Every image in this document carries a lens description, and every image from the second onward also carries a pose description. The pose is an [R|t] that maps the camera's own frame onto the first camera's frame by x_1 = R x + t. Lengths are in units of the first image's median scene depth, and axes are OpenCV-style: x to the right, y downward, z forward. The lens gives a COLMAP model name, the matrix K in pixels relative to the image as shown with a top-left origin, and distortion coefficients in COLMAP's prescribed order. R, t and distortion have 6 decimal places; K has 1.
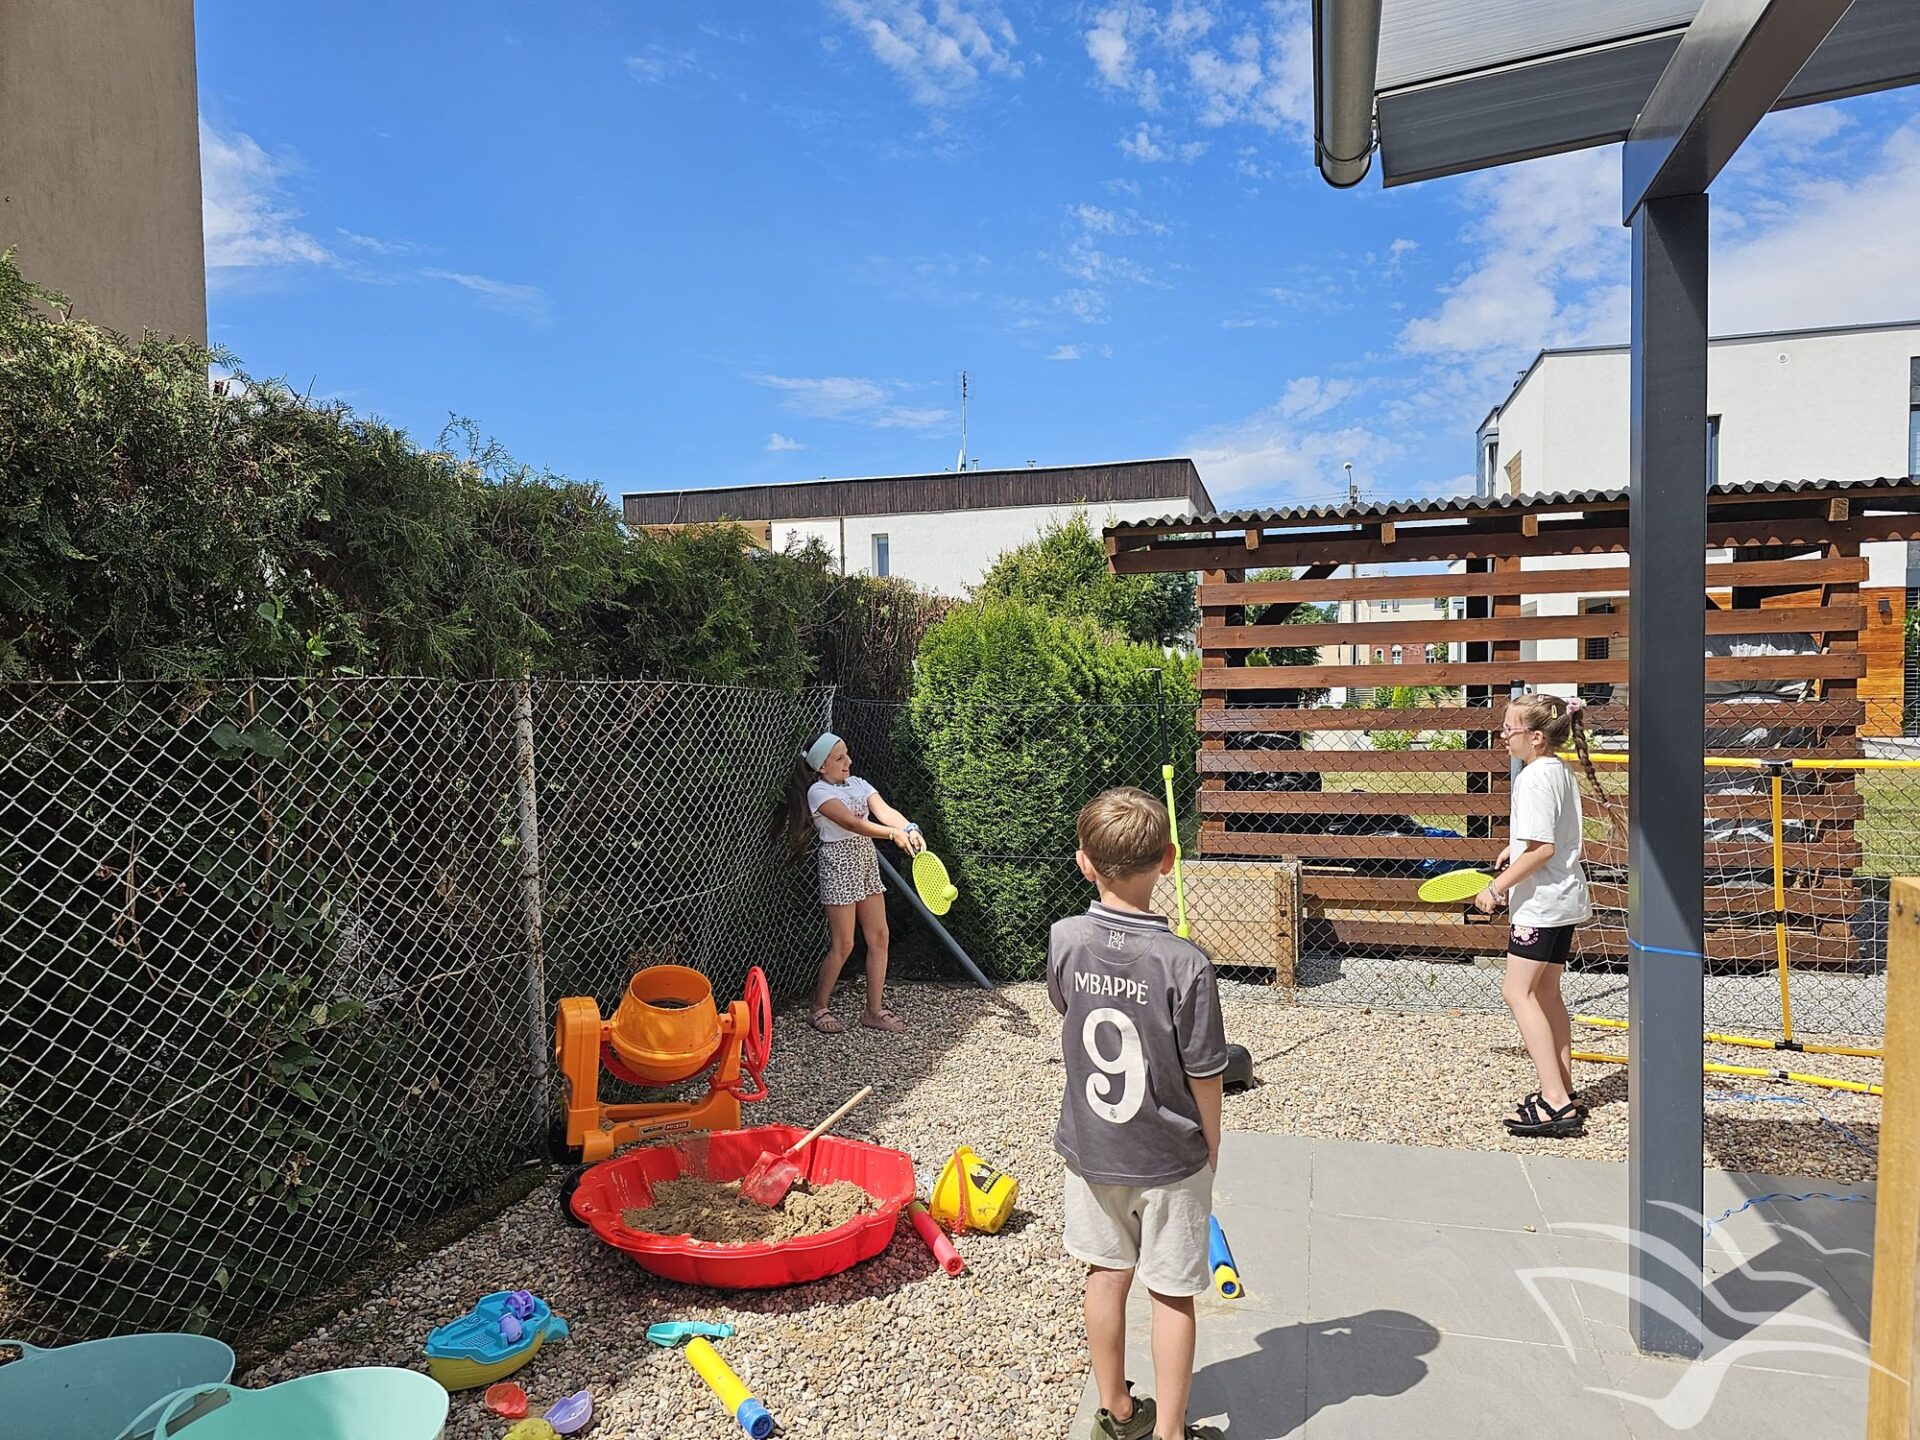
lens RADIAL K [[1324.4, 0, 969.0], [0, 1324.4, 726.9], [0, 0, 1]] dist [0.003473, -0.002318]
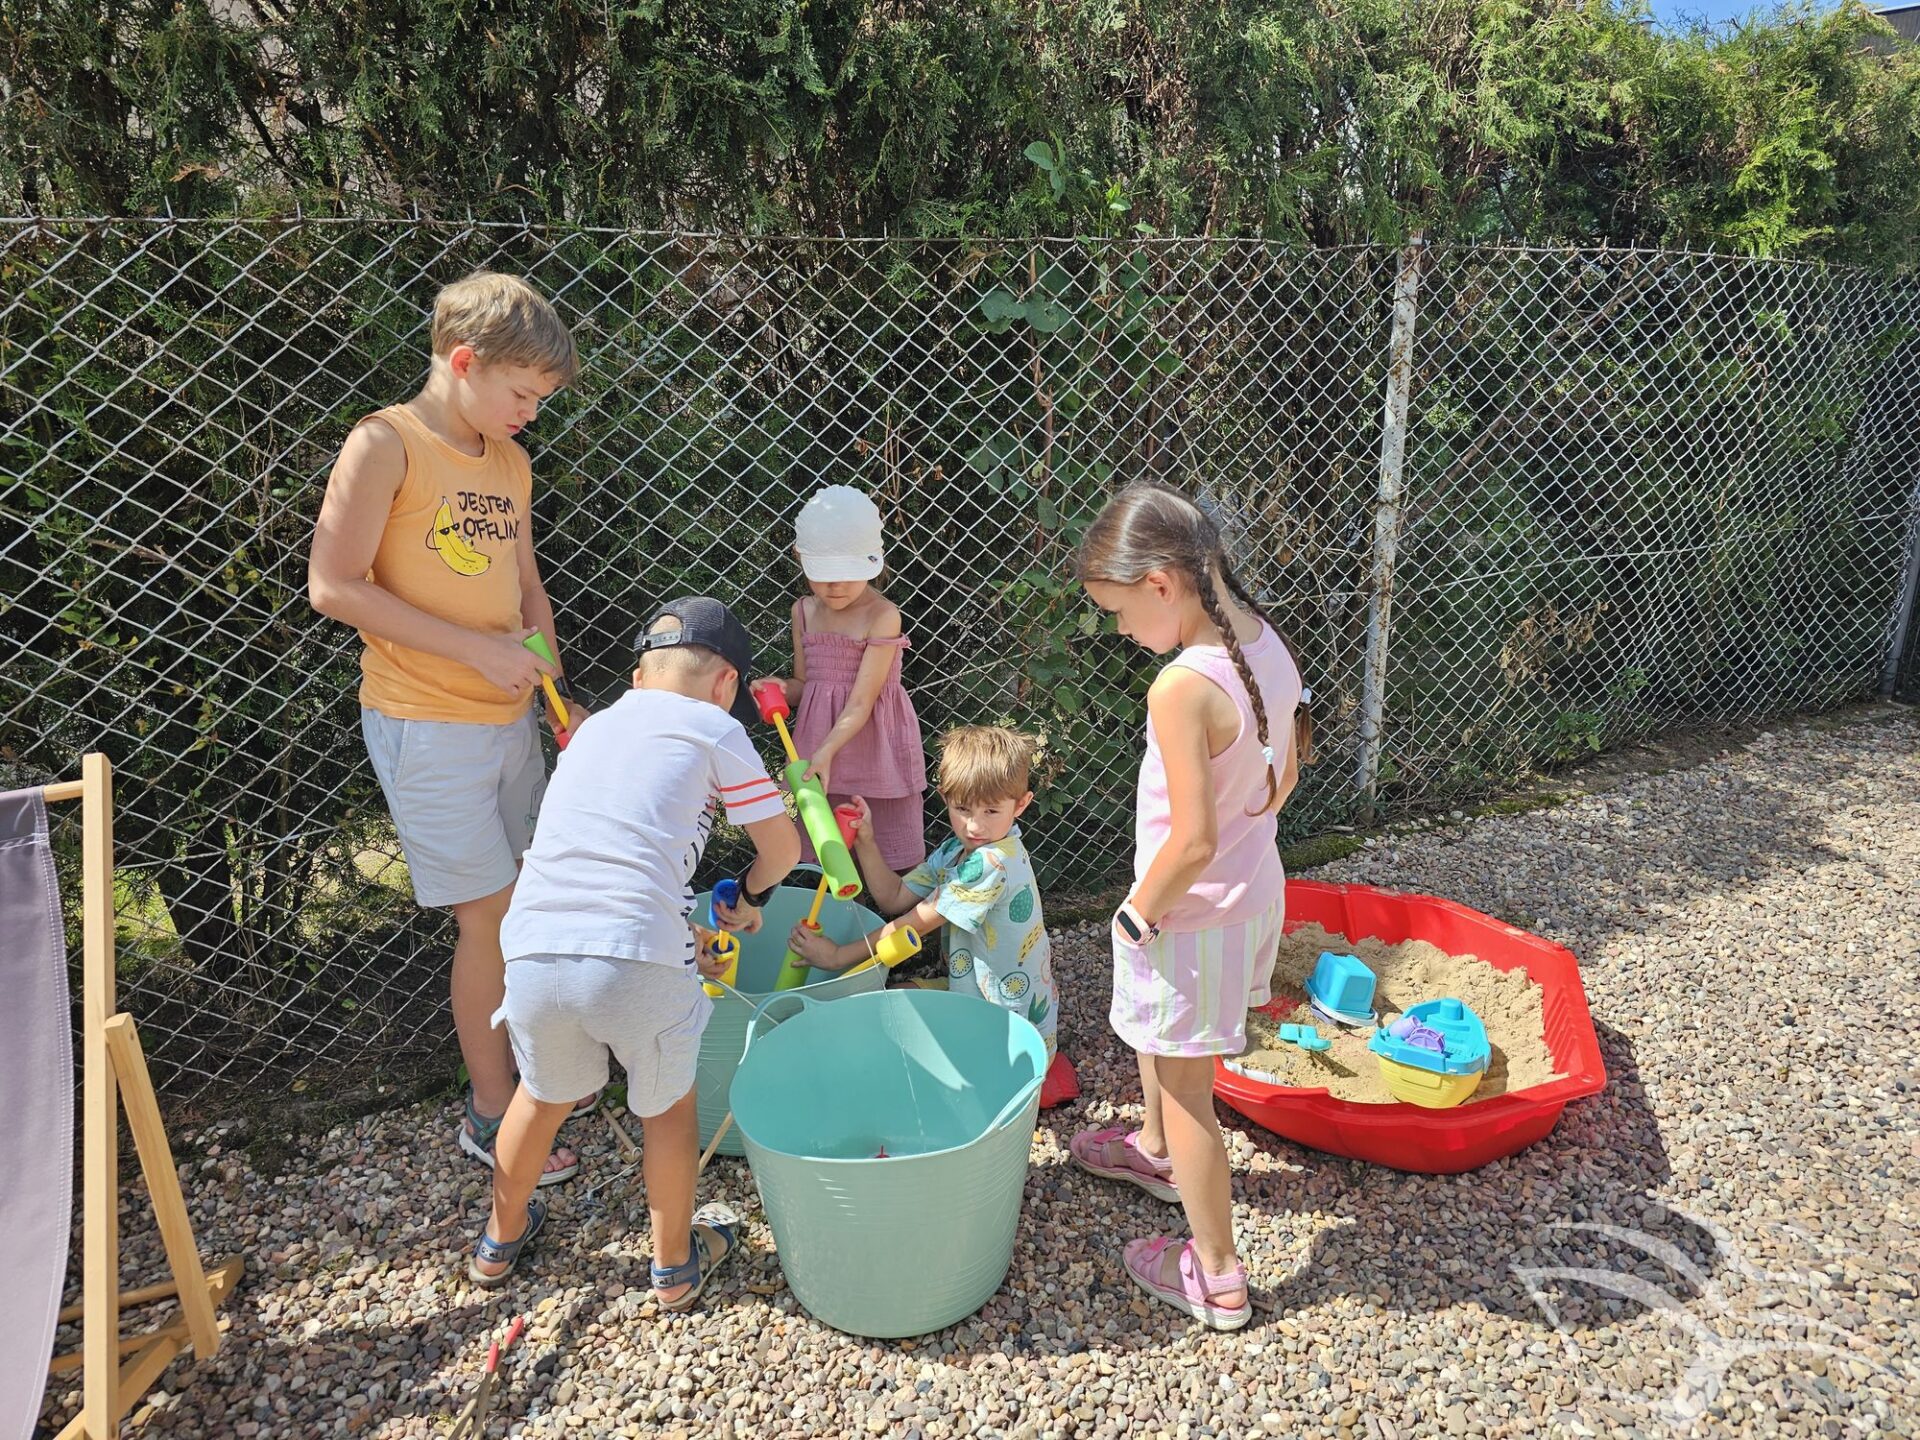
lens RADIAL K [[1324.4, 0, 969.0], [0, 1324.4, 726.9], [0, 0, 1]] dist [0.003473, -0.002318]
pose [[0.679138, 0.265277, -0.684397, 0.106460], [-0.040442, 0.944515, 0.325969, -0.013814], [0.732896, -0.193700, 0.652184, 0.311285]]
